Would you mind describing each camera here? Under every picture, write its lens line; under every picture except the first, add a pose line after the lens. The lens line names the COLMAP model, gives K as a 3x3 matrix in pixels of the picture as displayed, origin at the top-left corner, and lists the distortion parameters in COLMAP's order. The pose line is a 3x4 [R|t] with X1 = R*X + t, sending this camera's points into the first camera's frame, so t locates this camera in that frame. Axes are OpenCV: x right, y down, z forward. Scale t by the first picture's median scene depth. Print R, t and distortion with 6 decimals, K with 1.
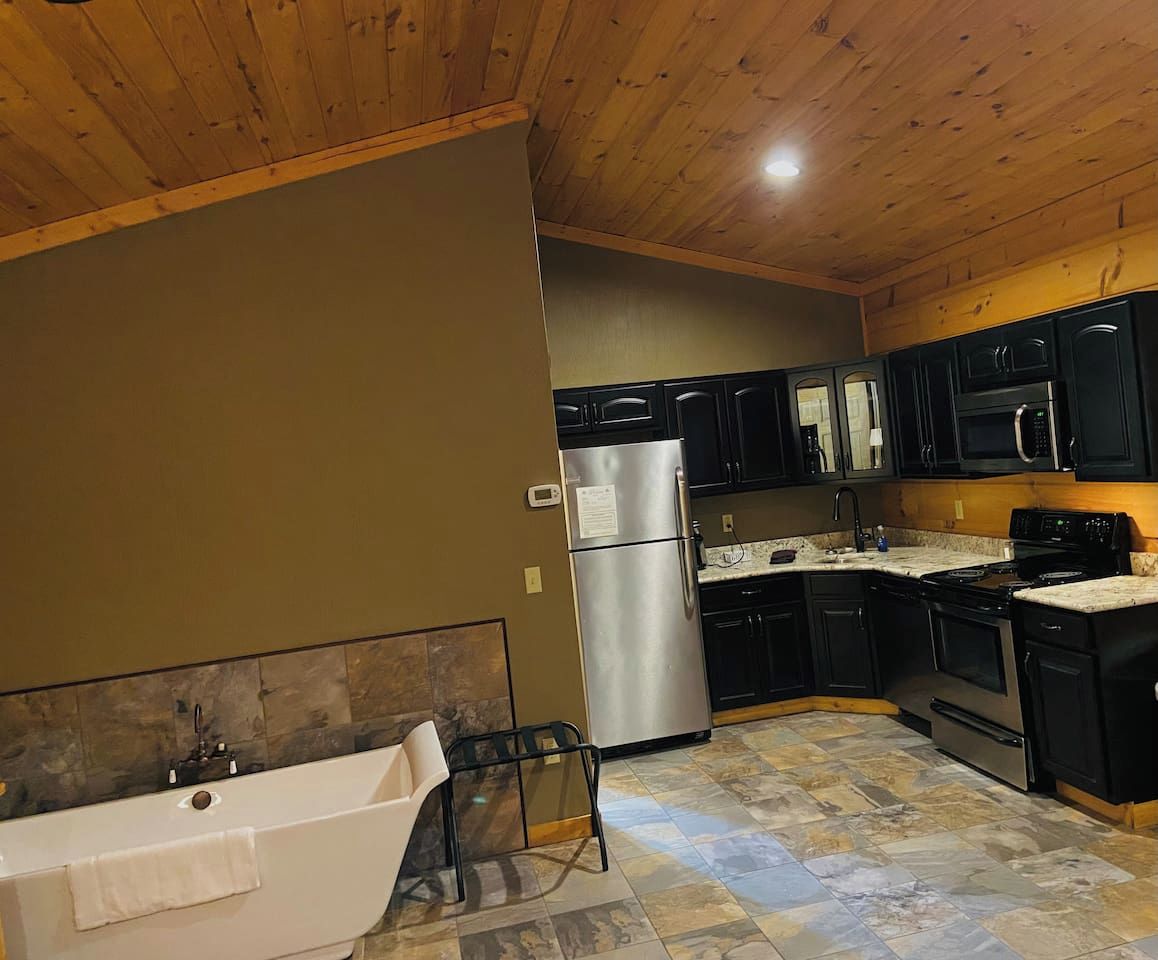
lens RADIAL K [[991.2, 0, 583.8], [0, 991.2, 480.2], [0, 0, 1]] dist [0.055573, -0.006374]
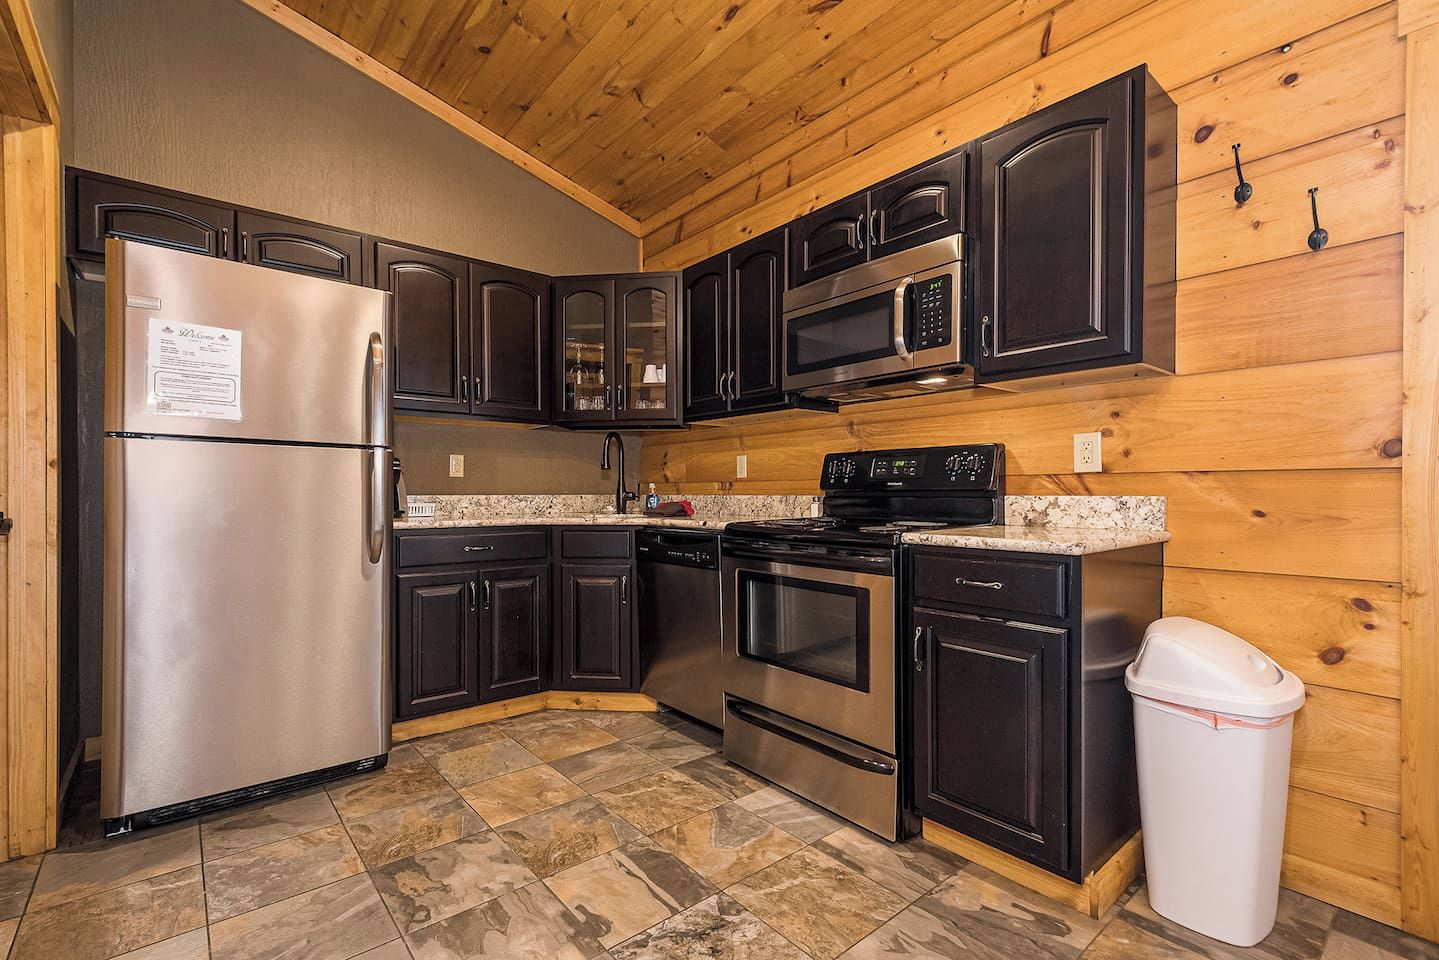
lens RADIAL K [[640.7, 0, 718.9], [0, 640.7, 509.7], [0, 0, 1]] dist [0.024534, 0.000103]
pose [[0.868270, 0.102405, 0.485407, 0.105490], [-0.086628, 0.994727, -0.054899, 0.110665], [-0.488470, 0.005618, 0.872563, 0.592797]]
